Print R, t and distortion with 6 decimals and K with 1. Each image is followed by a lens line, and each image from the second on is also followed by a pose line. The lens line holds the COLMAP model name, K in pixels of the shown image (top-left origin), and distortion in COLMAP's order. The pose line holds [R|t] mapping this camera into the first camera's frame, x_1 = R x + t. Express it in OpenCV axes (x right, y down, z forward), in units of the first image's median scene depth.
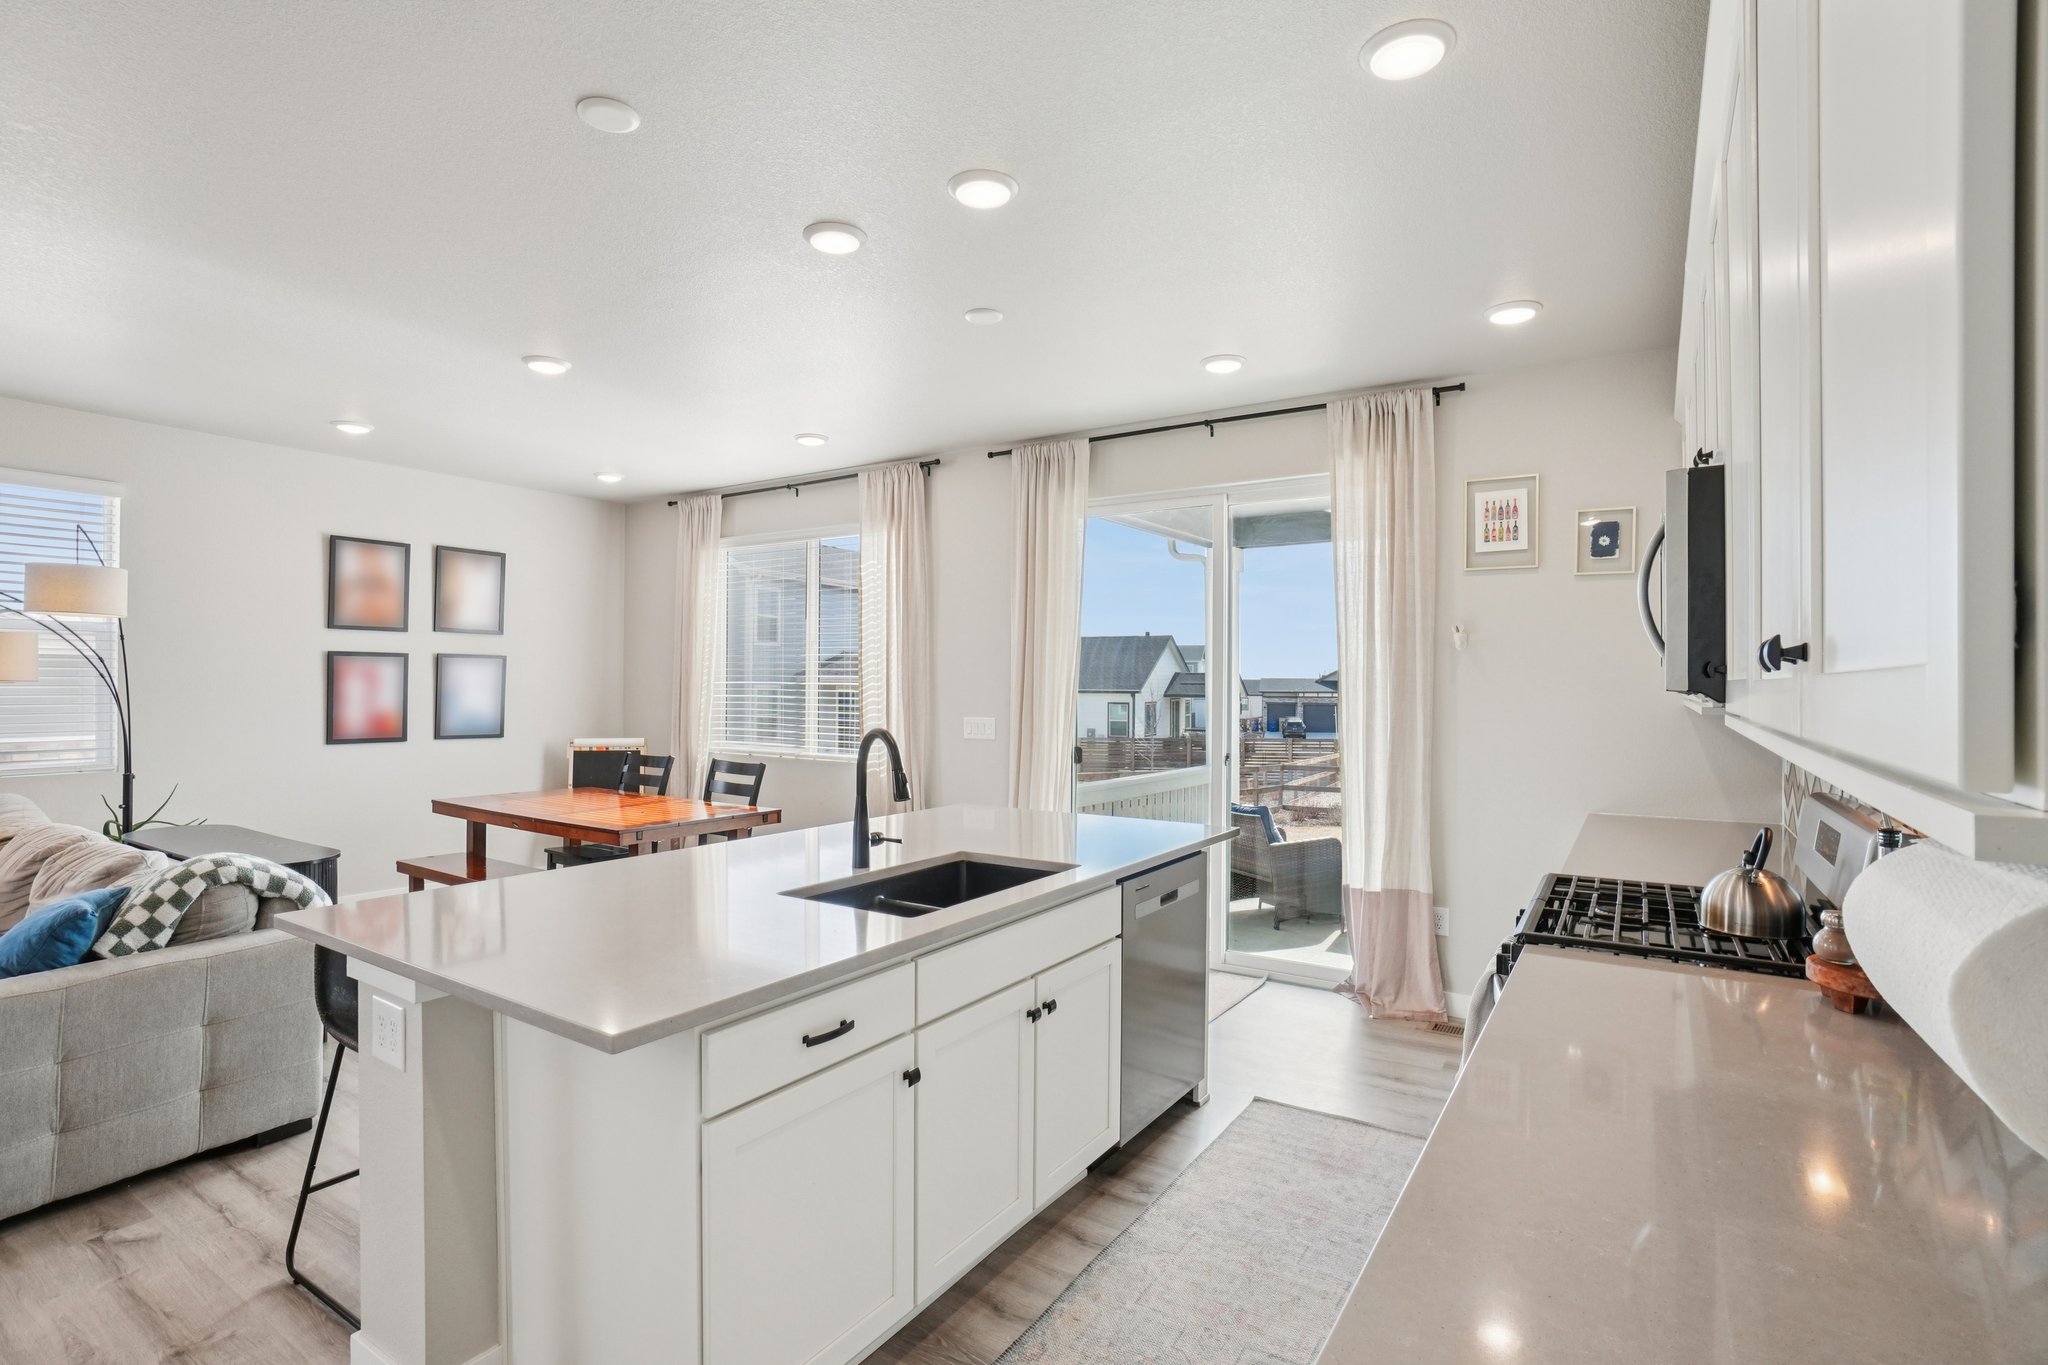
lens RADIAL K [[975.2, 0, 1034.1], [0, 975.2, 670.2], [0, 0, 1]] dist [-0.053073, 0.029250]
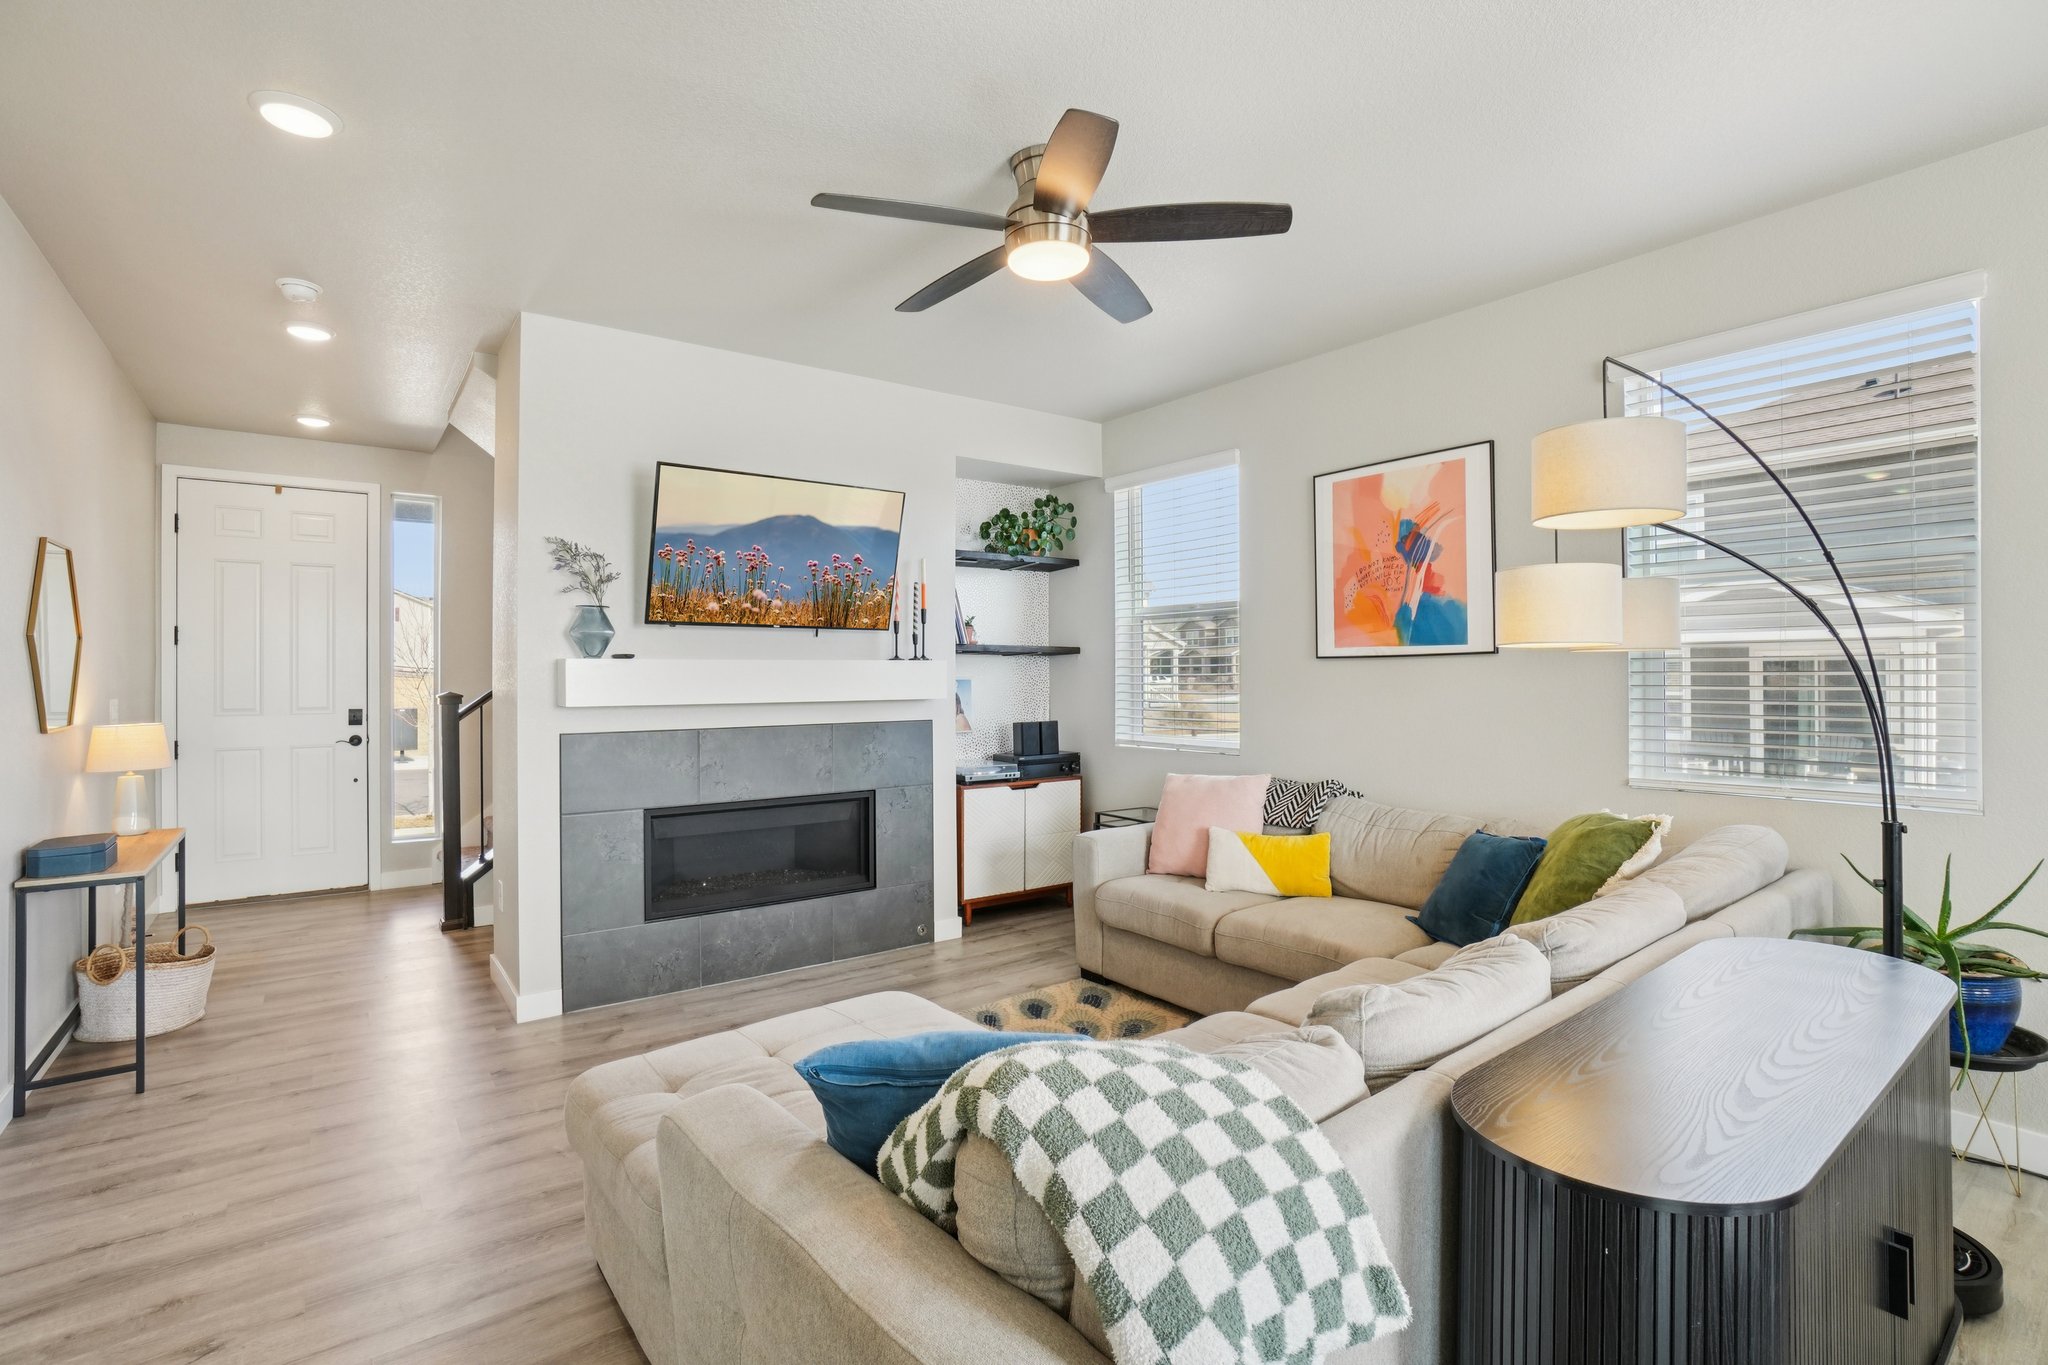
lens RADIAL K [[948.4, 0, 1024.0], [0, 948.4, 682.5], [0, 0, 1]] dist [-0.038631, 0.000092]
pose [[-0.329937, -0.000428, -0.944003, -0.251333], [0.012732, 0.999907, -0.004903, 0.023408], [0.943917, -0.013637, -0.329900, 0.541832]]
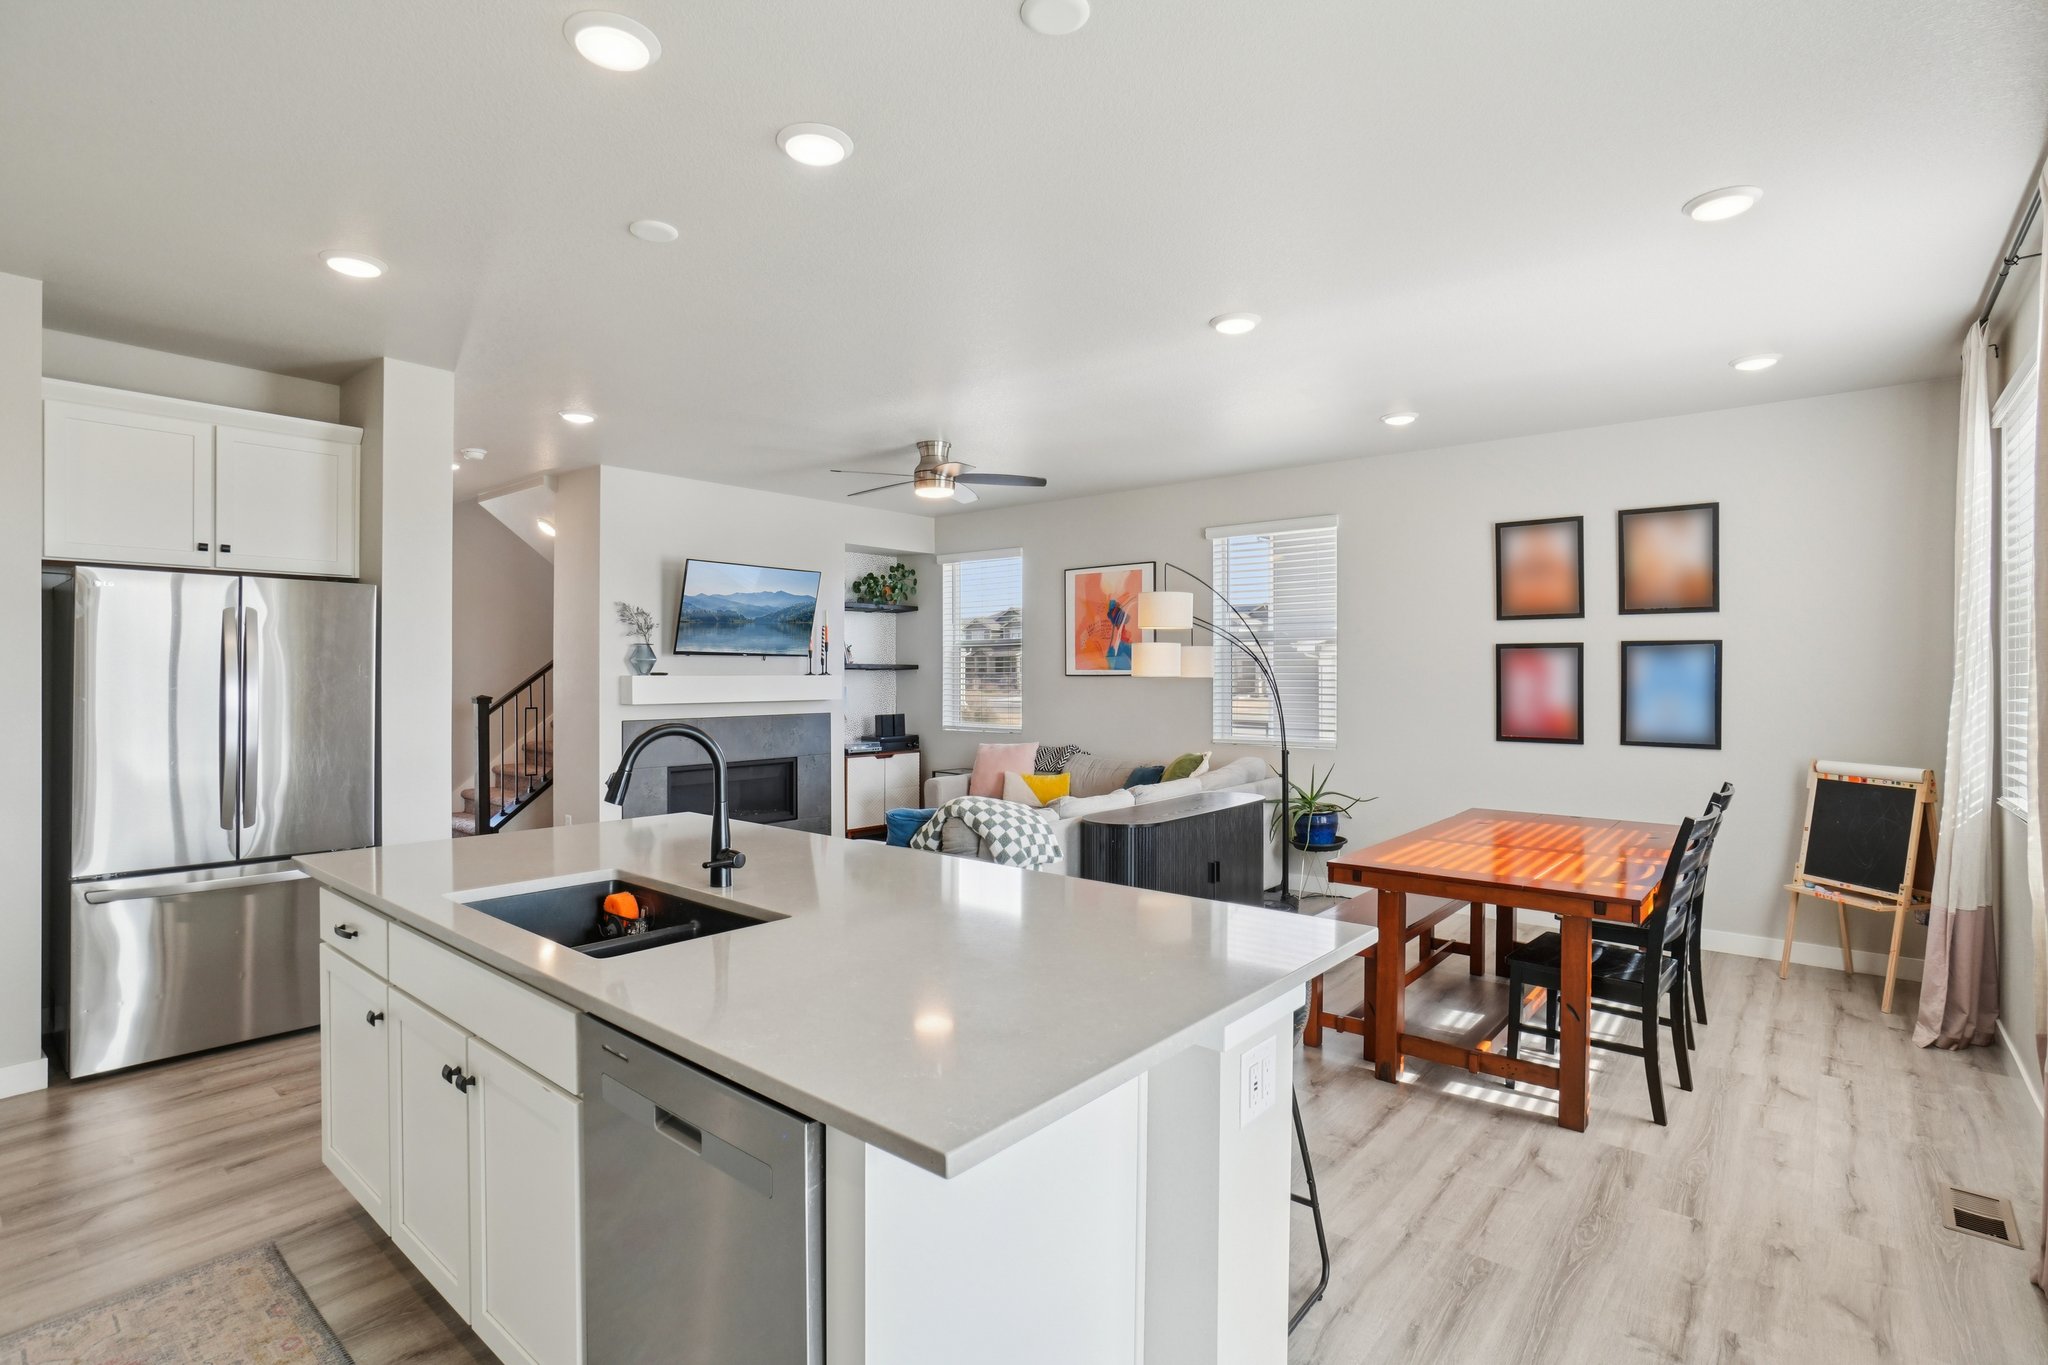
lens RADIAL K [[975.2, 0, 1034.1], [0, 975.2, 670.2], [0, 0, 1]] dist [-0.053073, 0.029250]
pose [[-0.101150, -0.013544, -0.994779, 0.260698], [0.009993, 0.999843, -0.014629, 0.015452], [0.994821, -0.011420, -0.100998, 0.601687]]
